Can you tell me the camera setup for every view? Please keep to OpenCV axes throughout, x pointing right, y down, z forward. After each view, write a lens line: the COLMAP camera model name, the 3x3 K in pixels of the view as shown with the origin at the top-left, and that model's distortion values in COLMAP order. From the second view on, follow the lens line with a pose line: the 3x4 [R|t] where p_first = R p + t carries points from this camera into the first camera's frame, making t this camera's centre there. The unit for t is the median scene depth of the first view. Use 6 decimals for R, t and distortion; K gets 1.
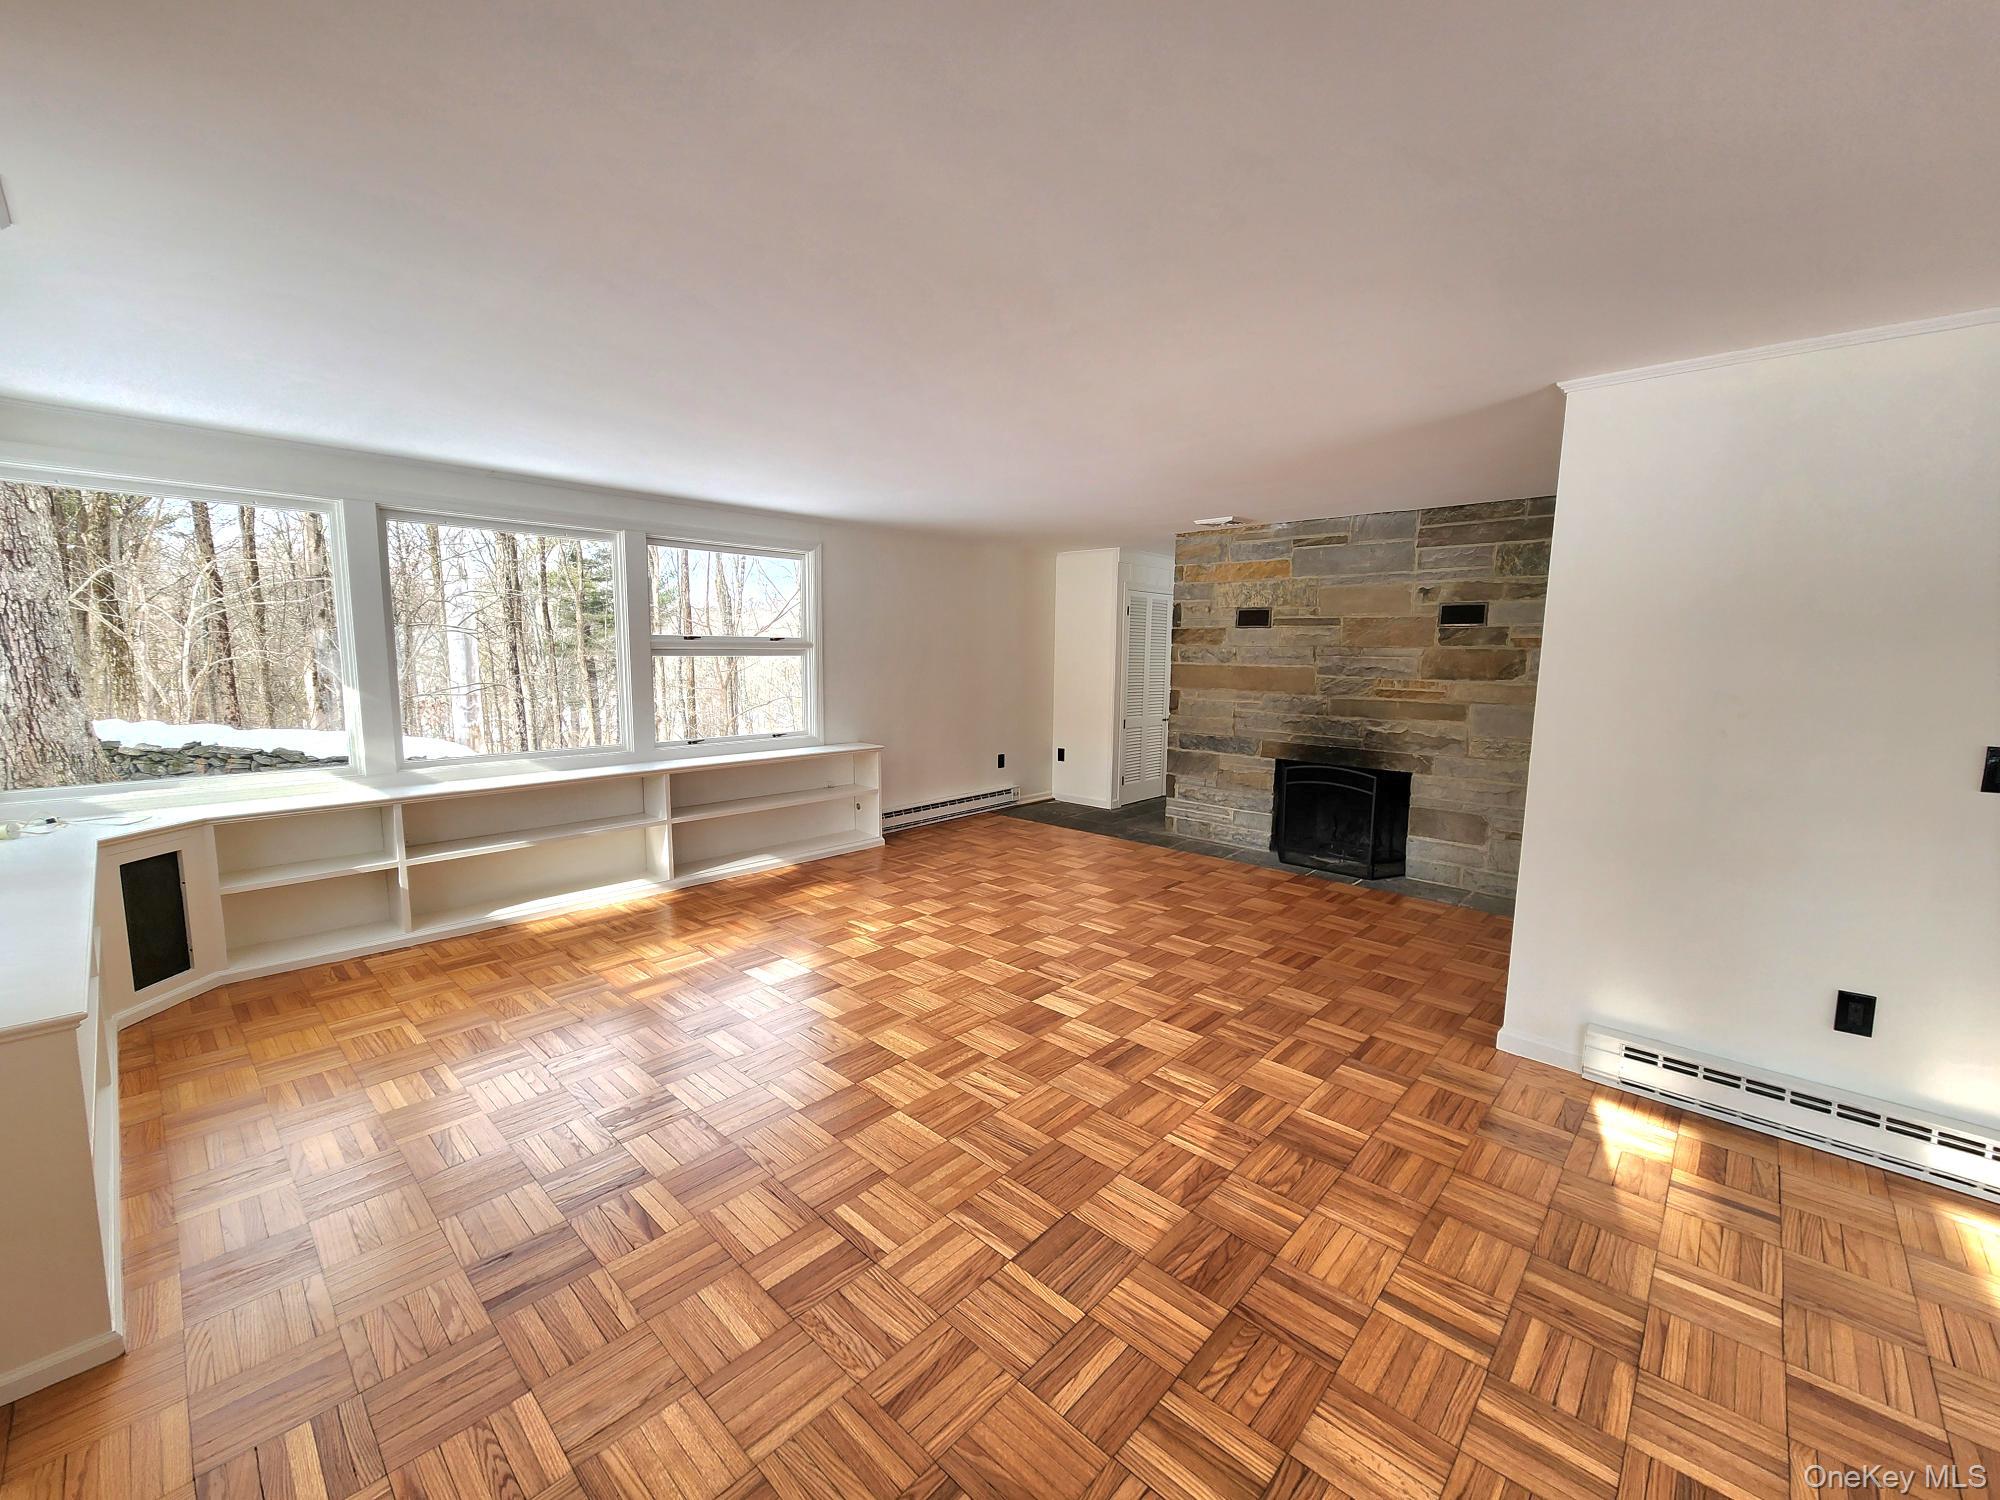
lens RADIAL K [[816.5, 0, 999.1], [0, 816.5, 752.0], [0, 0, 1]] dist [0.001286, -0.001168]
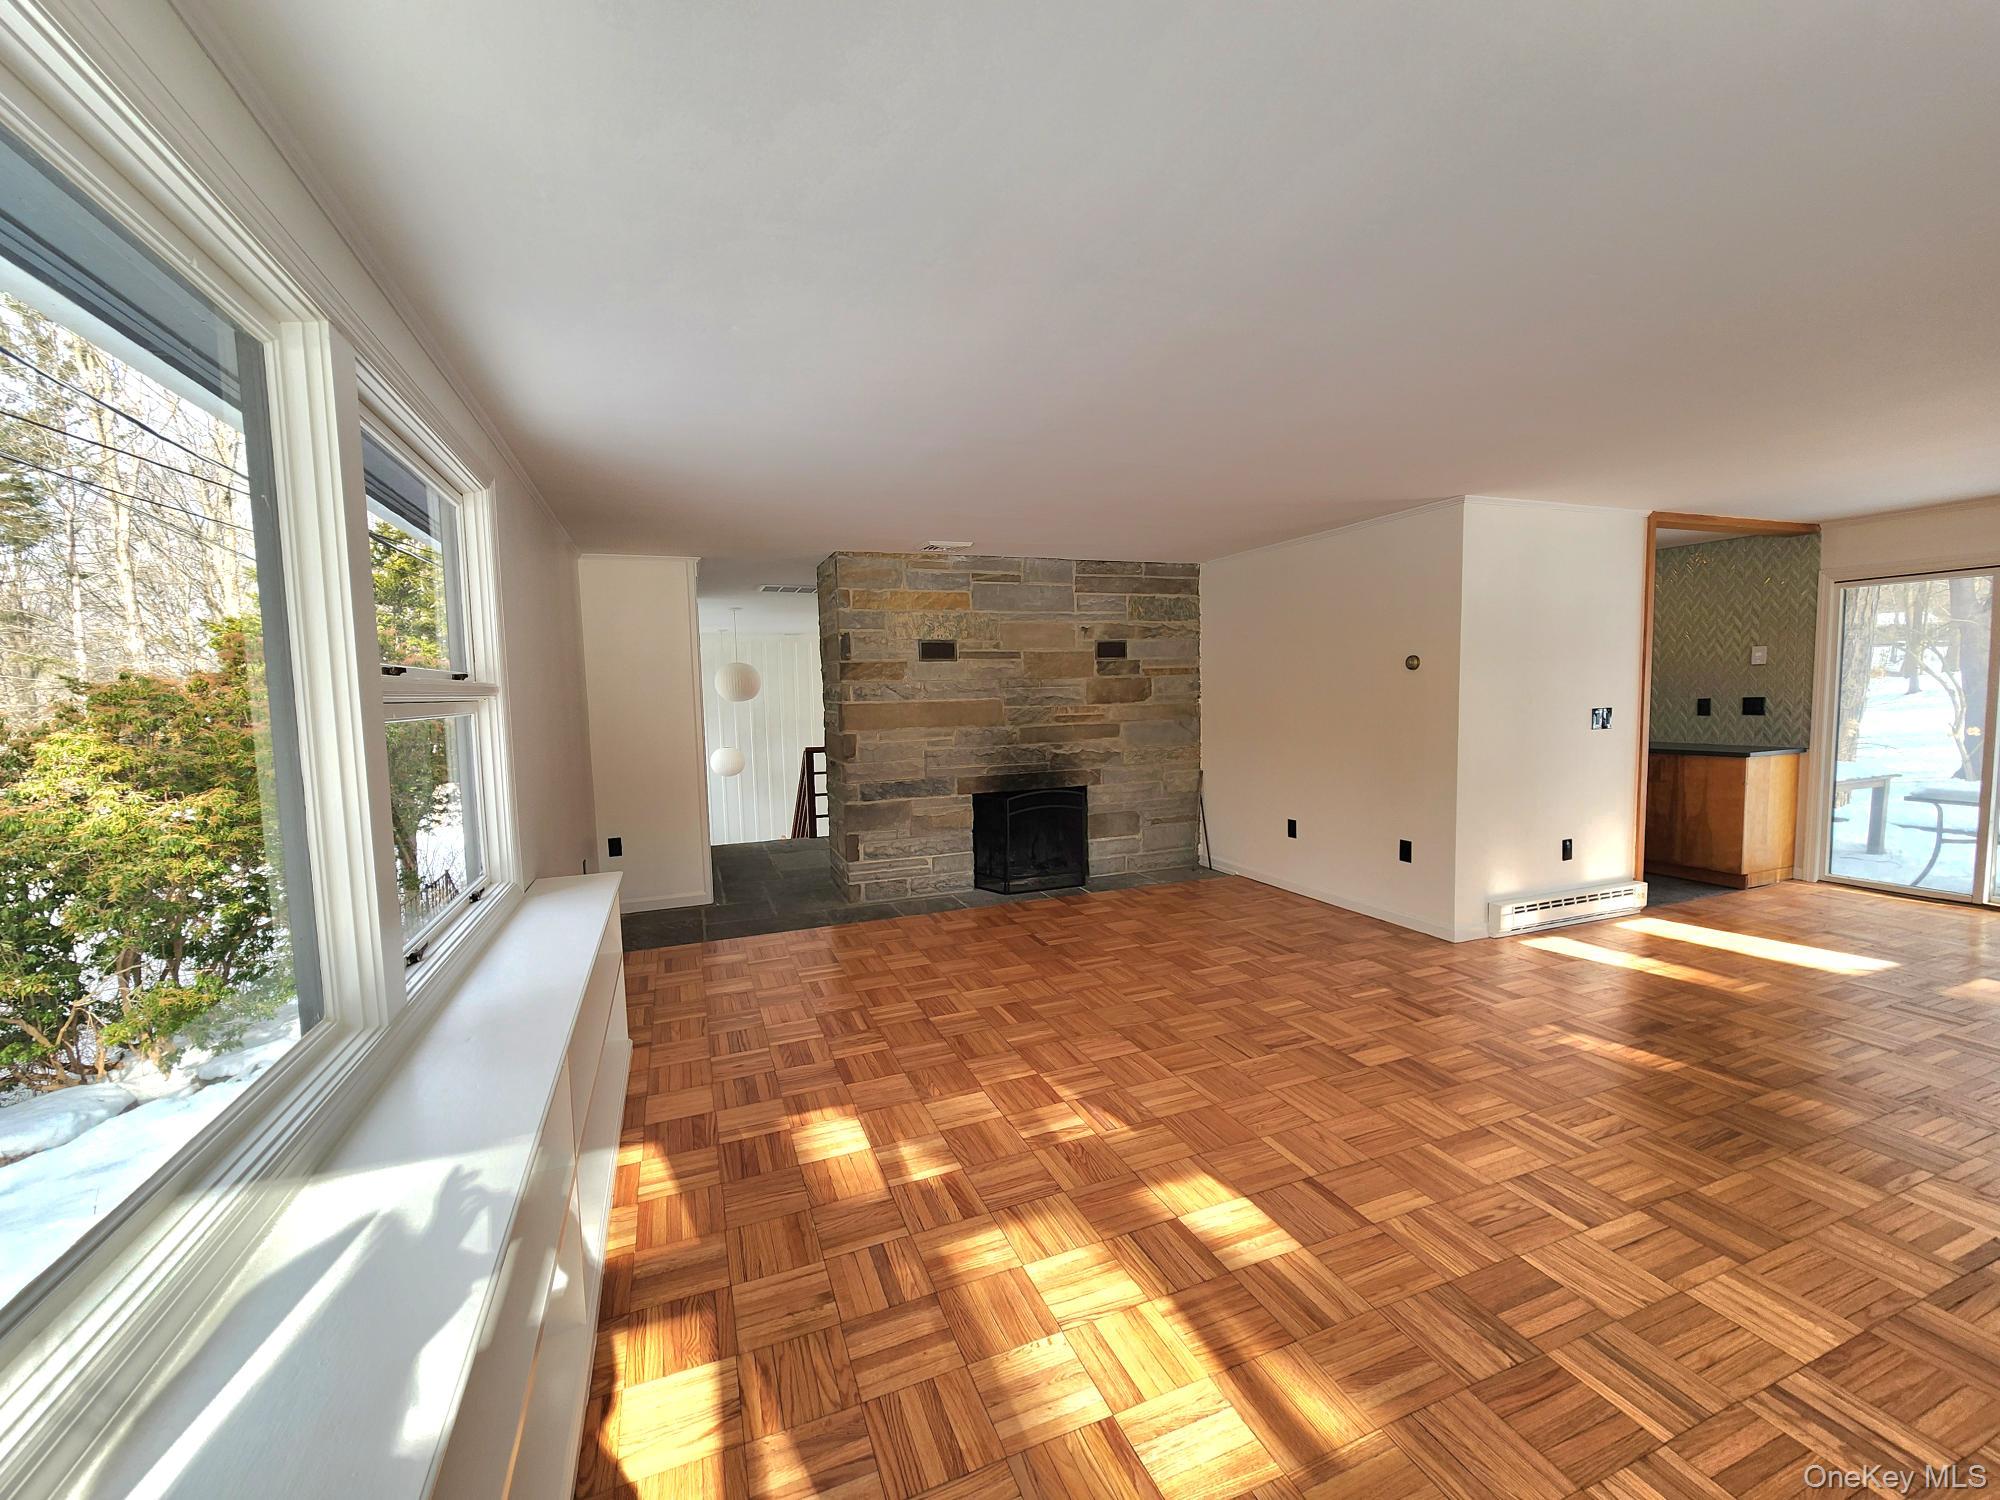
lens RADIAL K [[816.5, 0, 995.8], [0, 816.5, 749.5], [0, 0, 1]] dist [0.001286, -0.001168]
pose [[0.437014, -0.089218, 0.895019, -0.584641], [0.141833, 0.989455, 0.029378, -0.077776], [-0.888202, 0.114104, 0.445060, 0.598719]]
